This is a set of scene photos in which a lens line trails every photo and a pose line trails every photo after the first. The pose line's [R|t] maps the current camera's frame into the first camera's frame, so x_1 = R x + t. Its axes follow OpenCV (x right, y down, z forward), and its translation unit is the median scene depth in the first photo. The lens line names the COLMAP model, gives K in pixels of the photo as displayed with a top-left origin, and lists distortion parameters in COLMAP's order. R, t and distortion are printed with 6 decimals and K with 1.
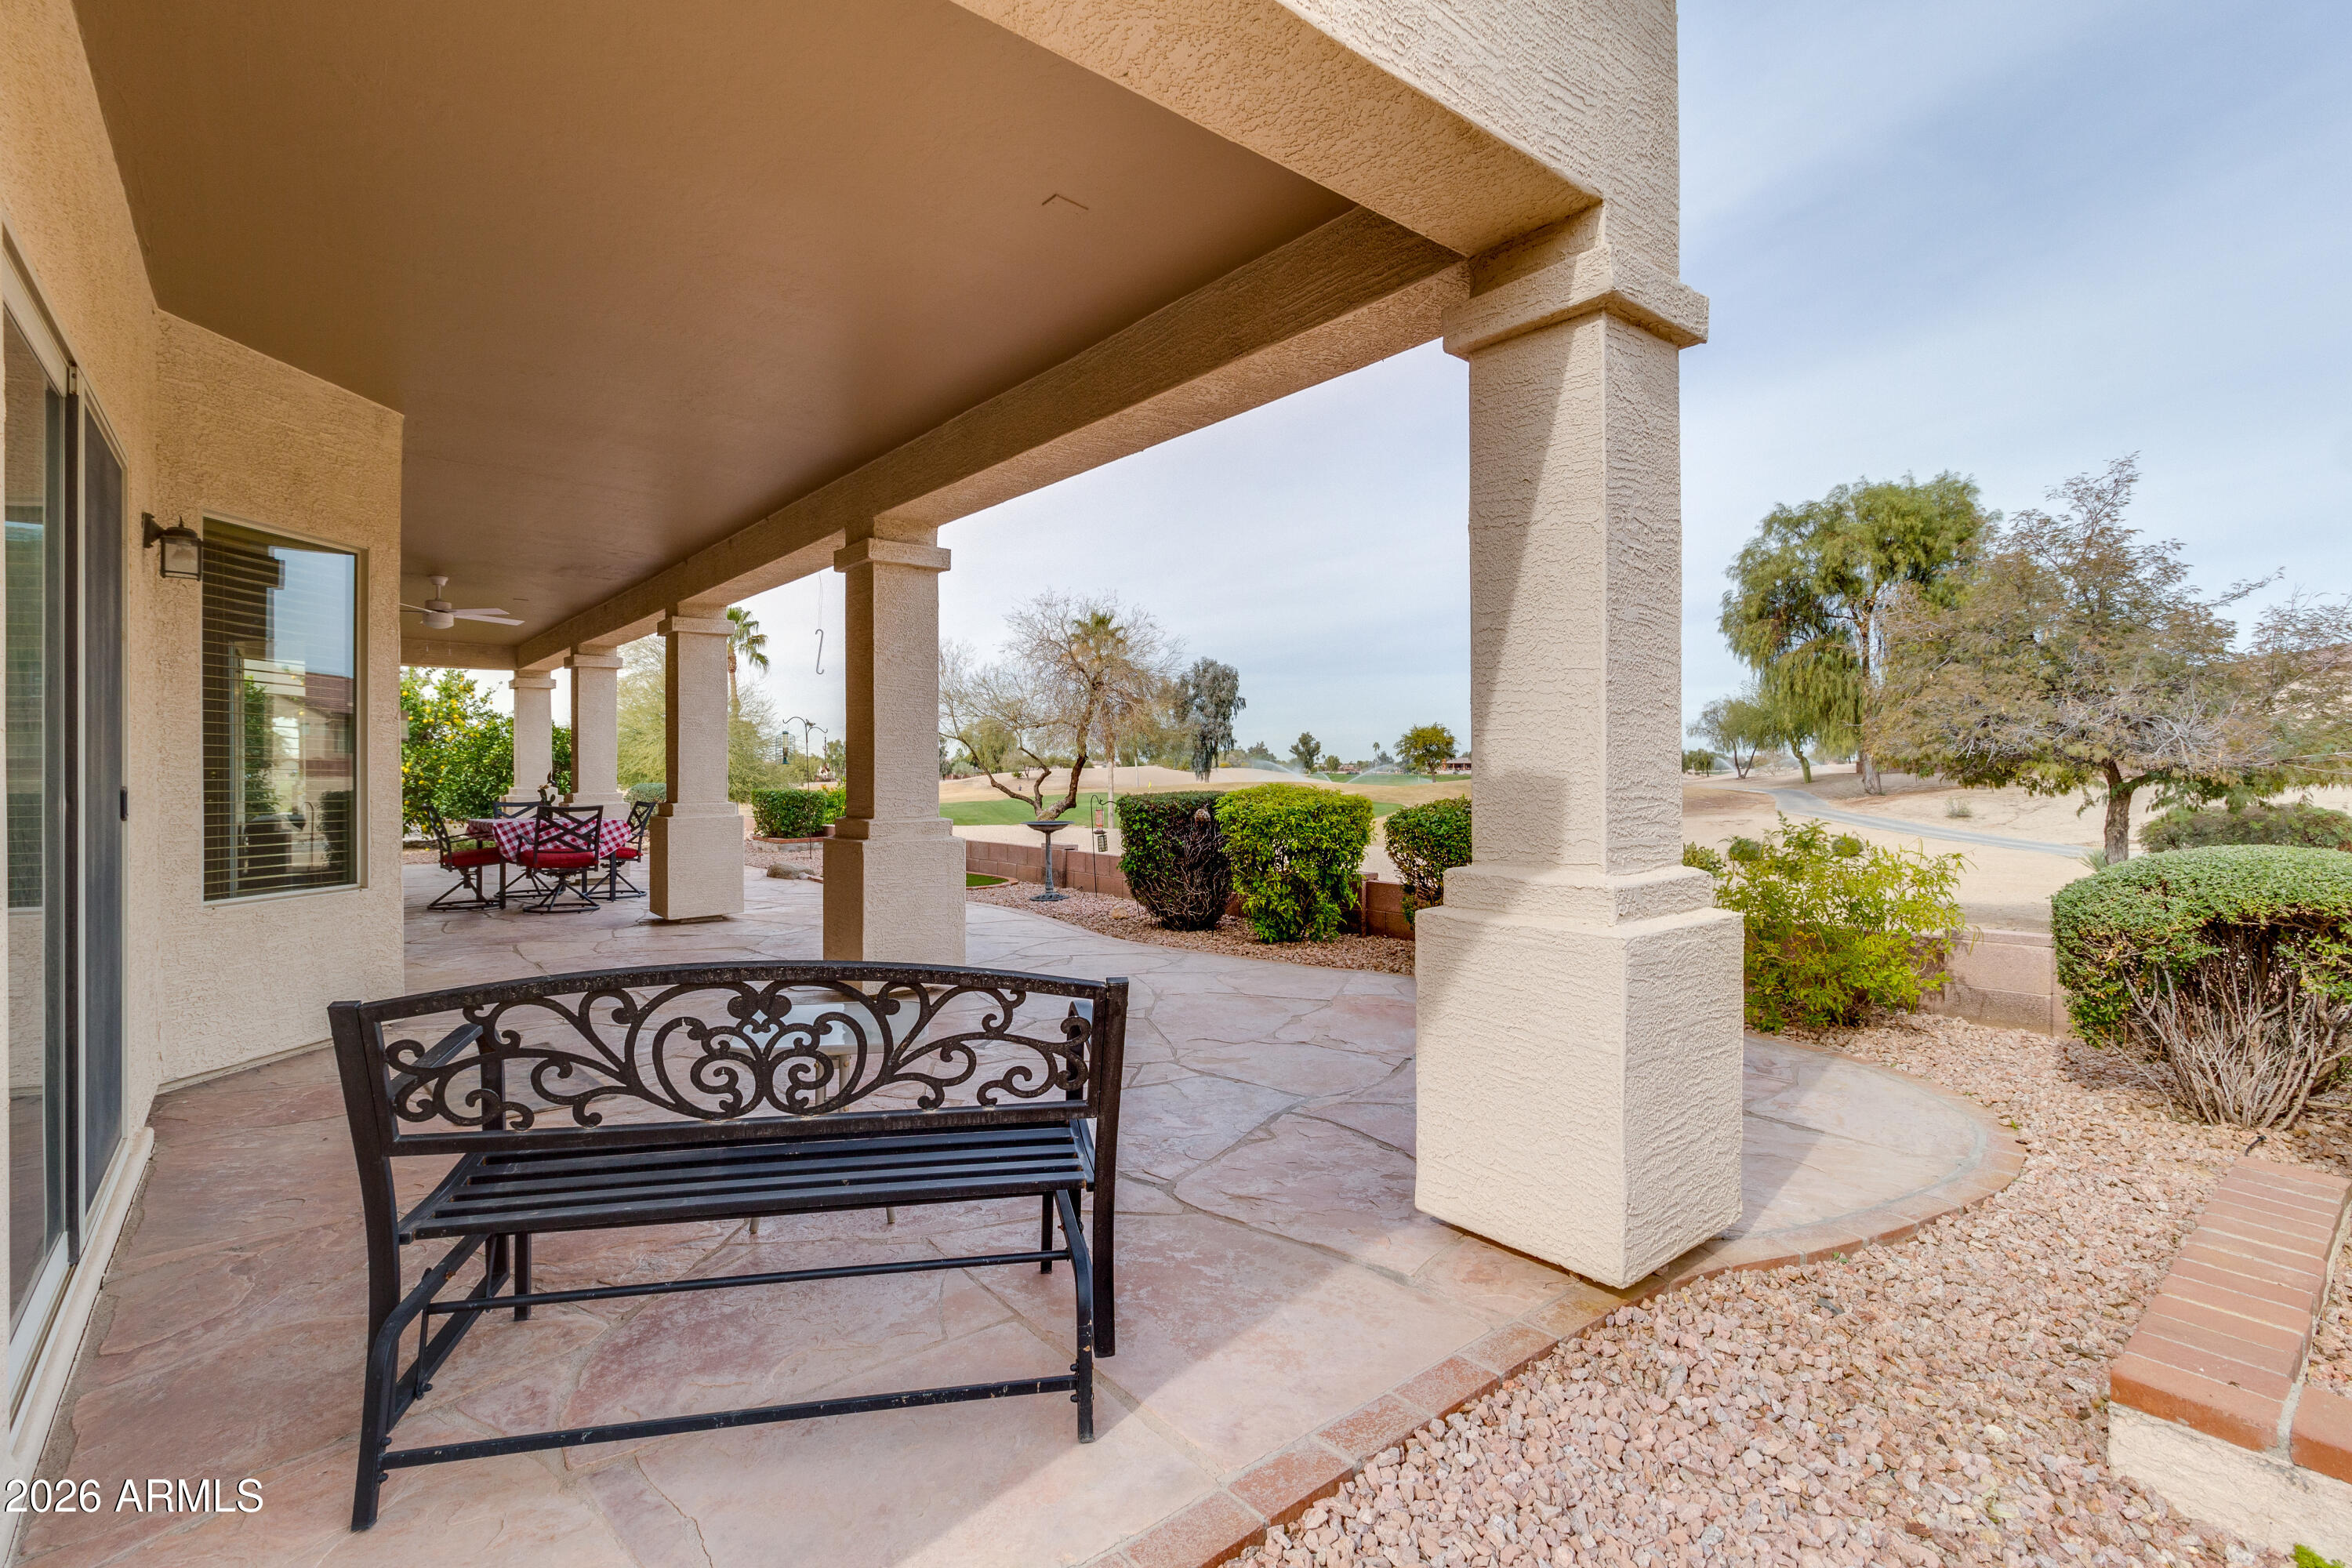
lens RADIAL K [[1085.4, 0, 1168.6], [0, 1085.4, 770.3], [0, 0, 1]] dist [0.003410, 0.000083]
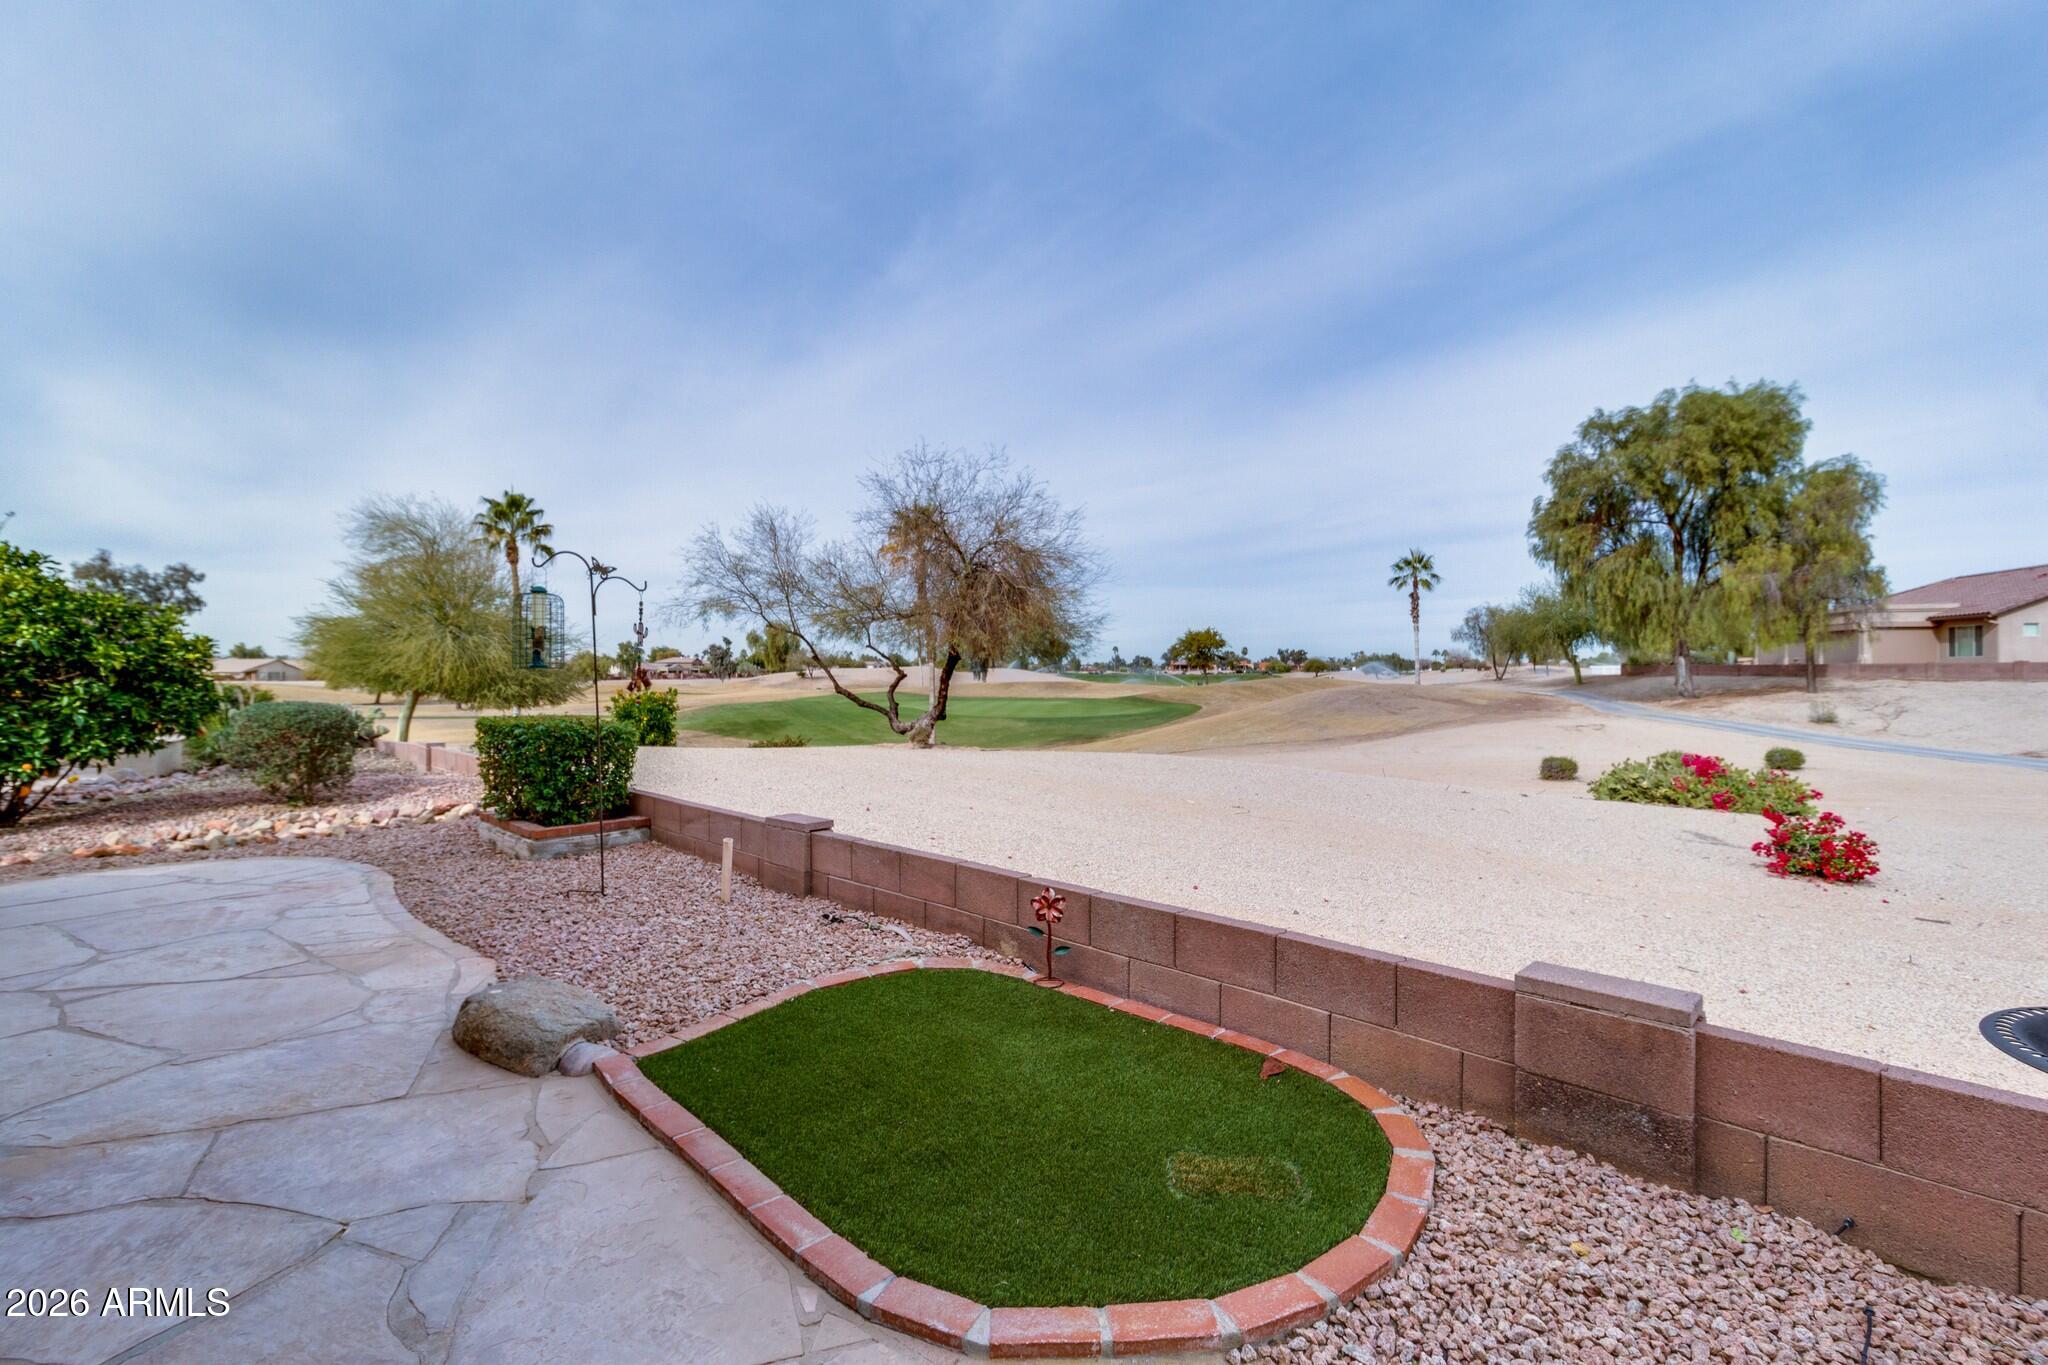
lens RADIAL K [[940.2, 0, 1024.0], [0, 940.2, 682.5], [0, 0, 1]] dist [0.003225, 0.000172]
pose [[0.994712, 0.001050, 0.102696, -0.061355], [-0.002401, 0.999912, 0.013027, -0.001356], [-0.102674, -0.013205, 0.994627, 0.185896]]
